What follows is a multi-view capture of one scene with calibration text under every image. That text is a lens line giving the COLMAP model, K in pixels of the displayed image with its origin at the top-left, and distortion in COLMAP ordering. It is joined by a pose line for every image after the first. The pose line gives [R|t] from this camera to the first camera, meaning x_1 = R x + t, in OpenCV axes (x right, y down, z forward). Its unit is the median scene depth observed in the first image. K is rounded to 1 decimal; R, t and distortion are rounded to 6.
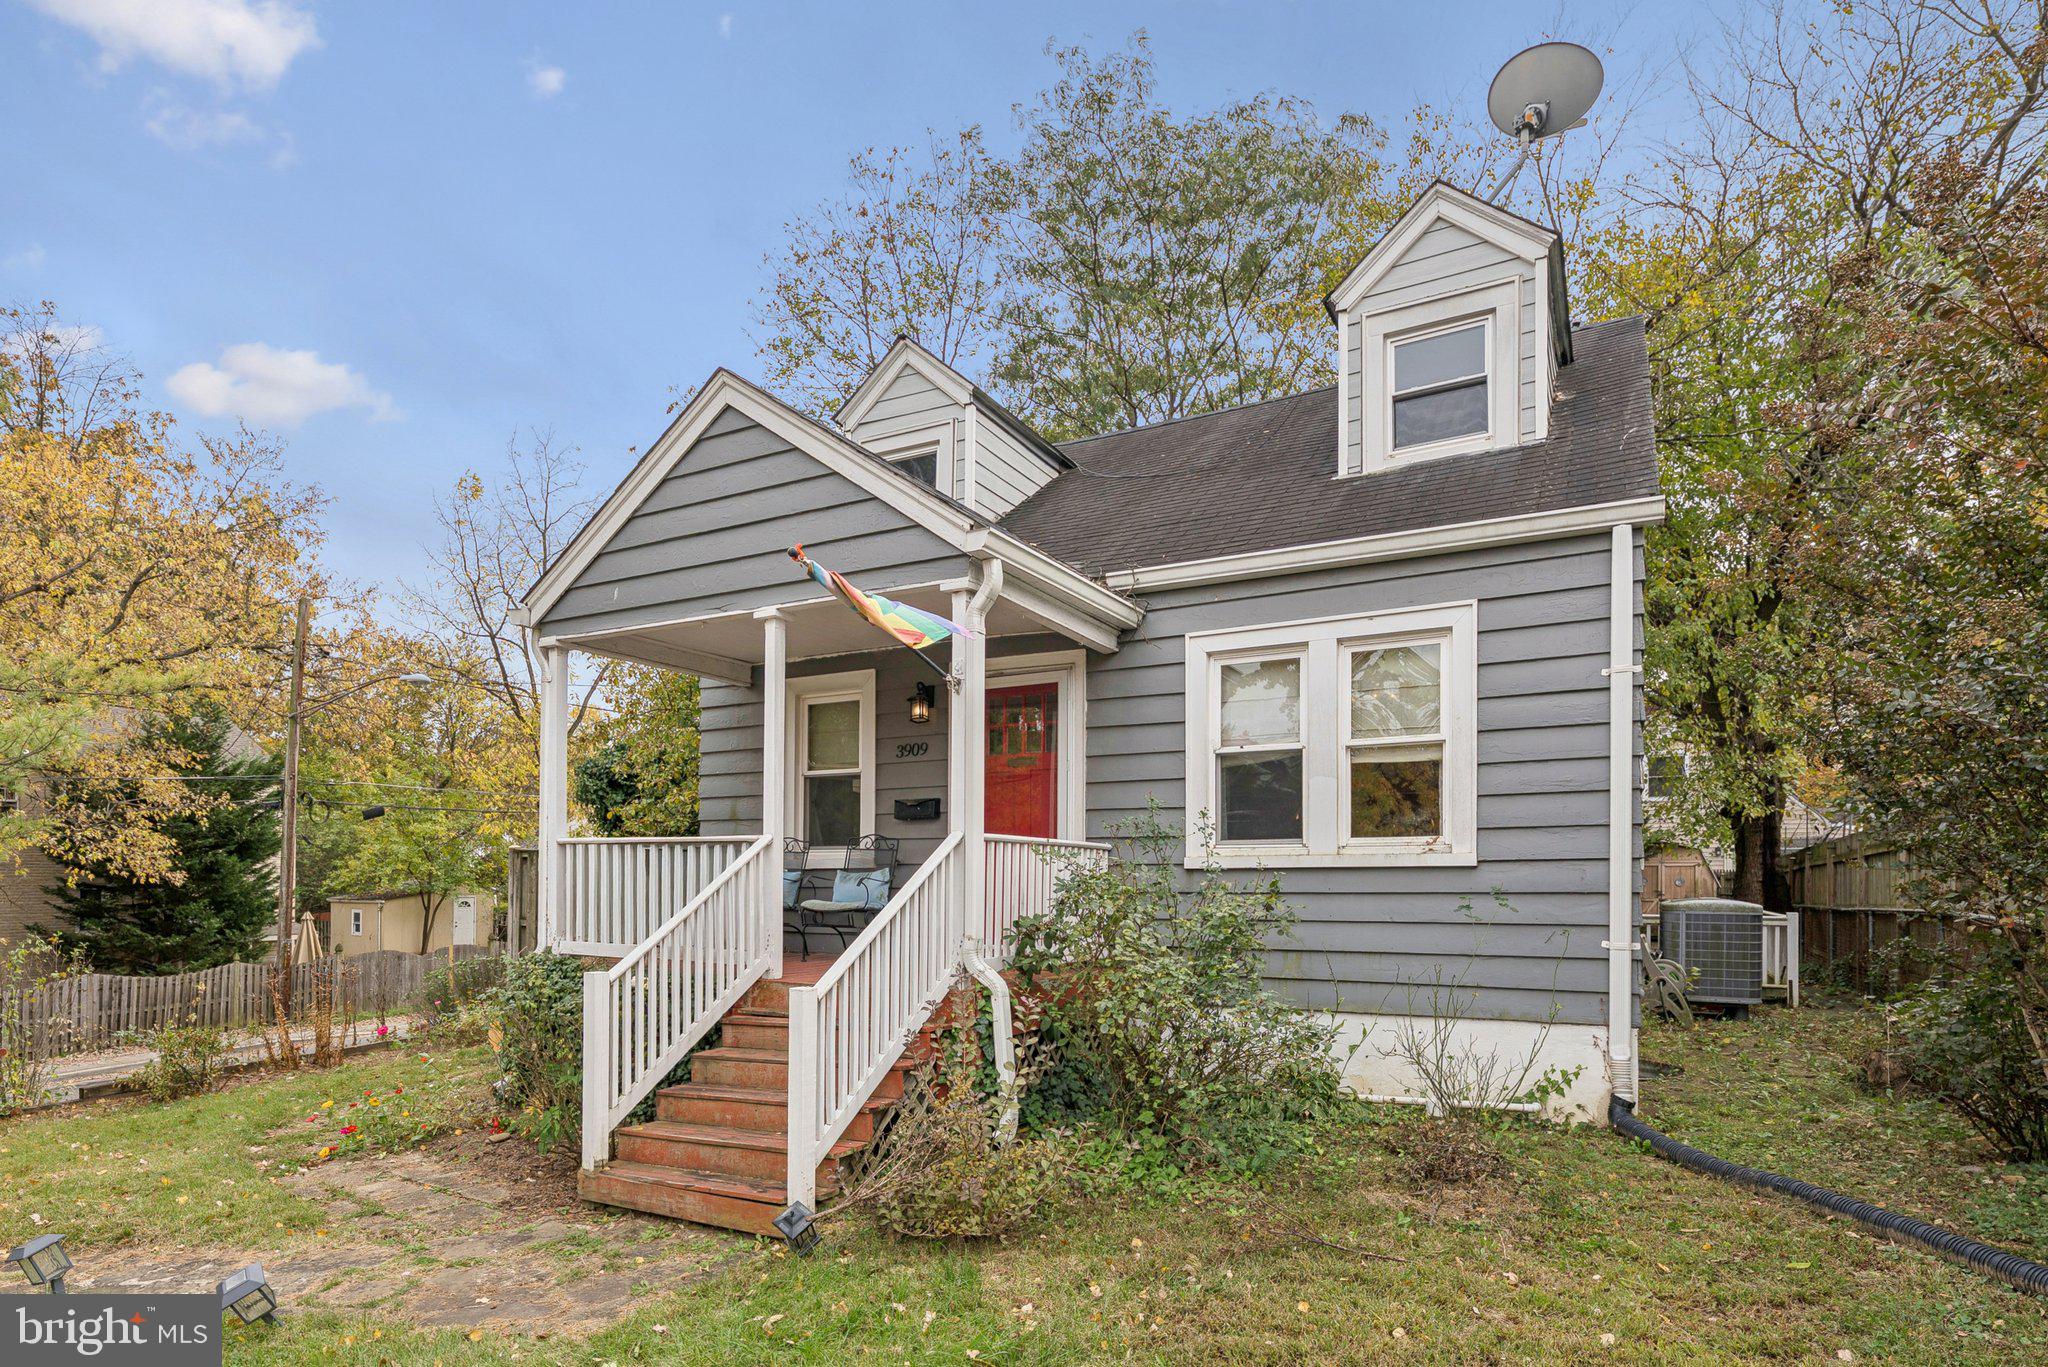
lens RADIAL K [[1133.5, 0, 1022.8], [0, 1133.5, 682.1], [0, 0, 1]] dist [-0.002974, -0.000166]
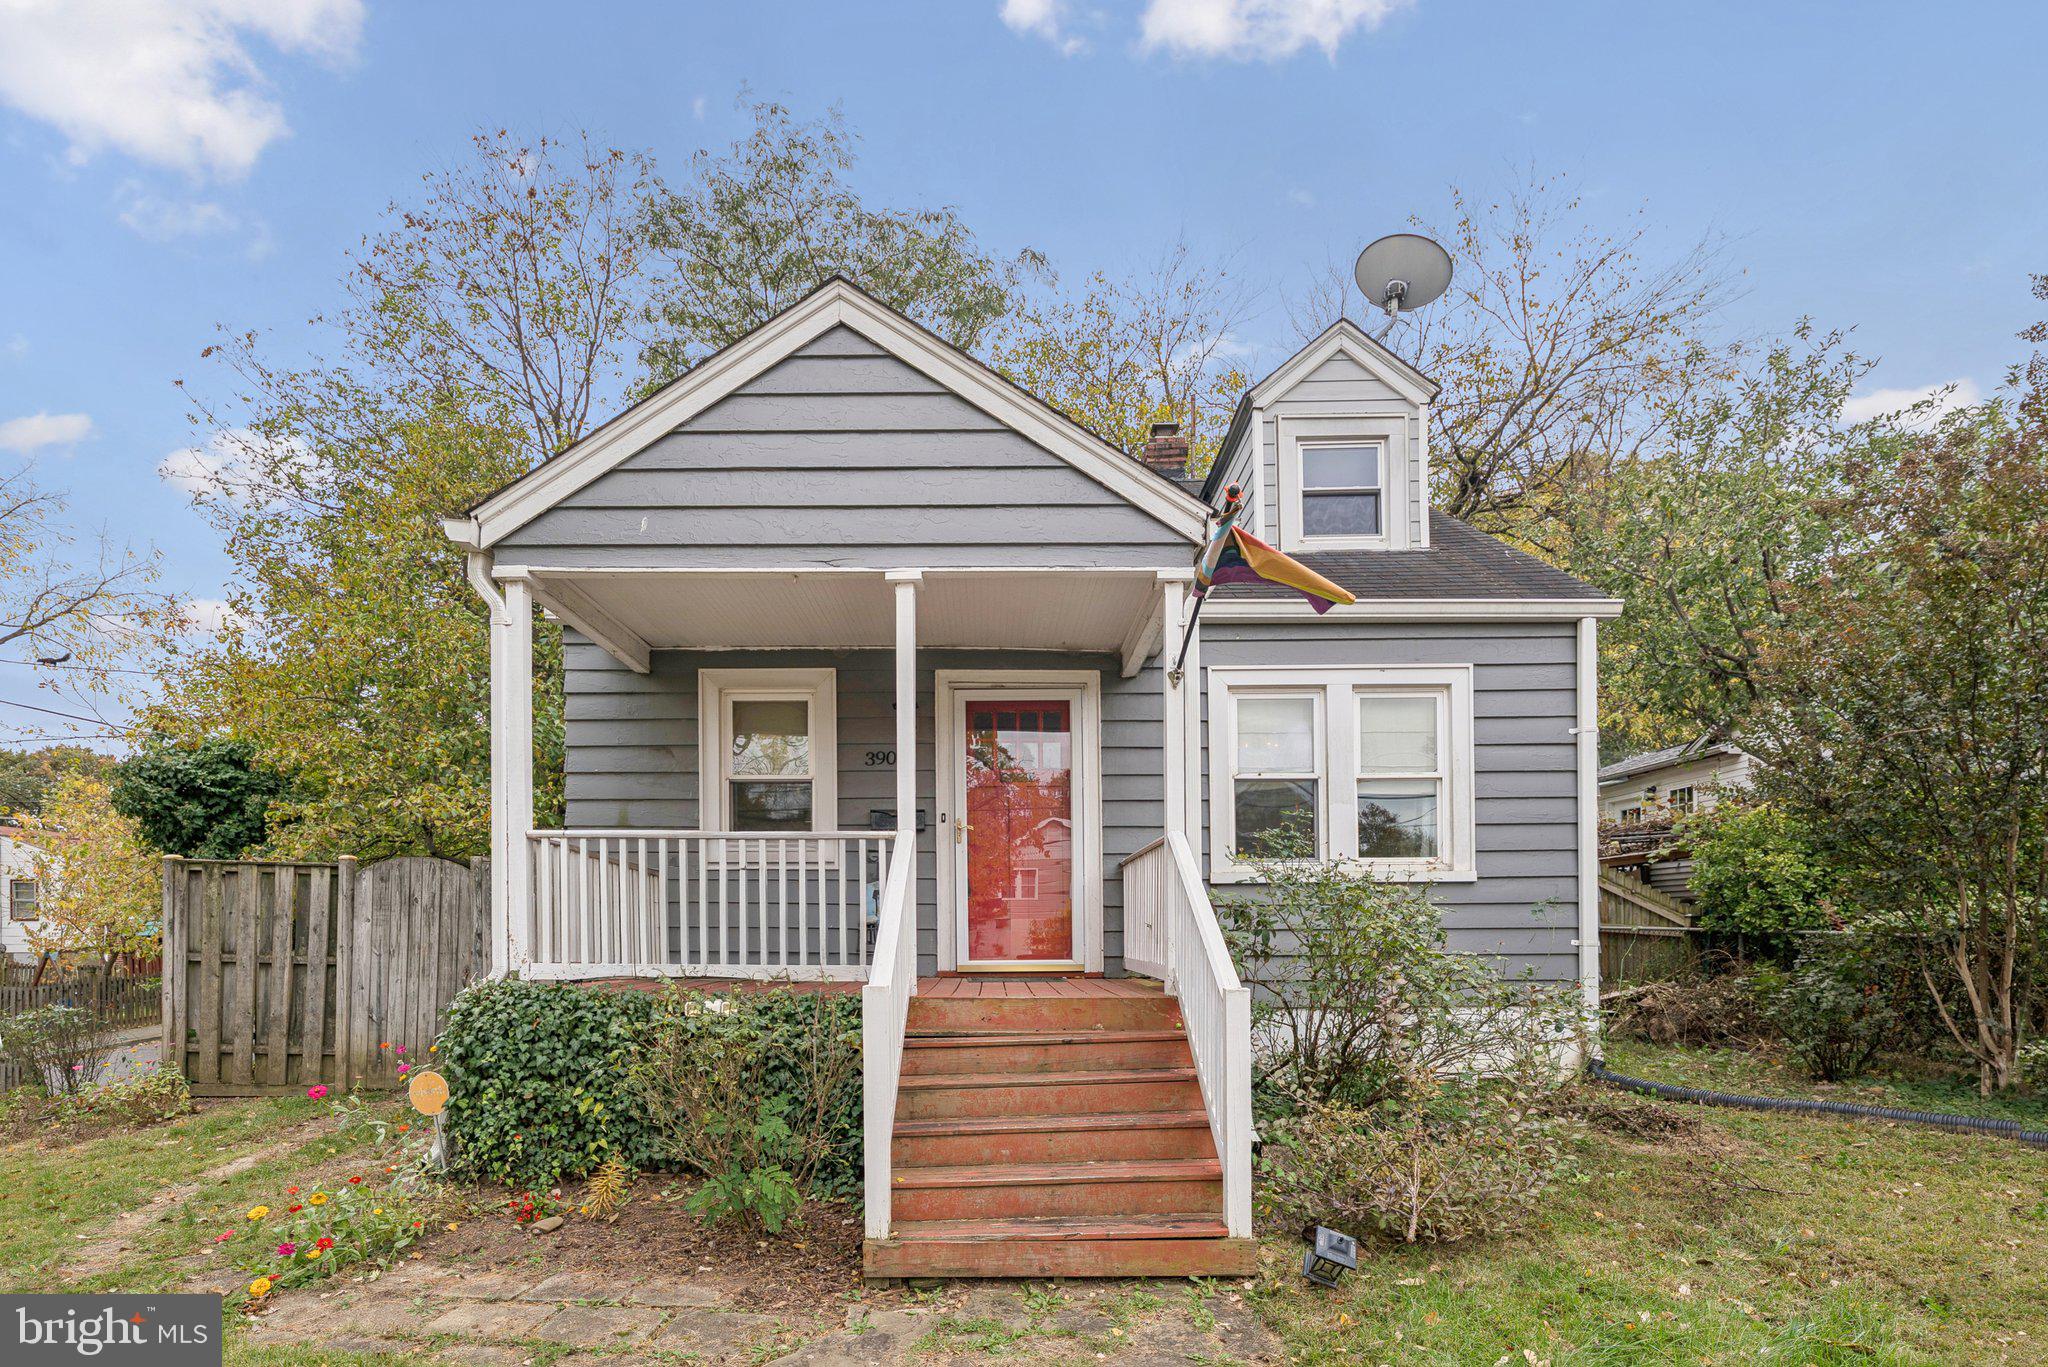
lens RADIAL K [[975.0, 0, 1025.9], [0, 975.0, 791.0], [0, 0, 1]] dist [-0.000819, 0.000236]
pose [[0.871775, 0.065699, 0.485481, -0.476573], [-0.082777, 0.996473, 0.013791, 0.081536], [-0.482863, -0.052209, 0.874138, 0.288626]]
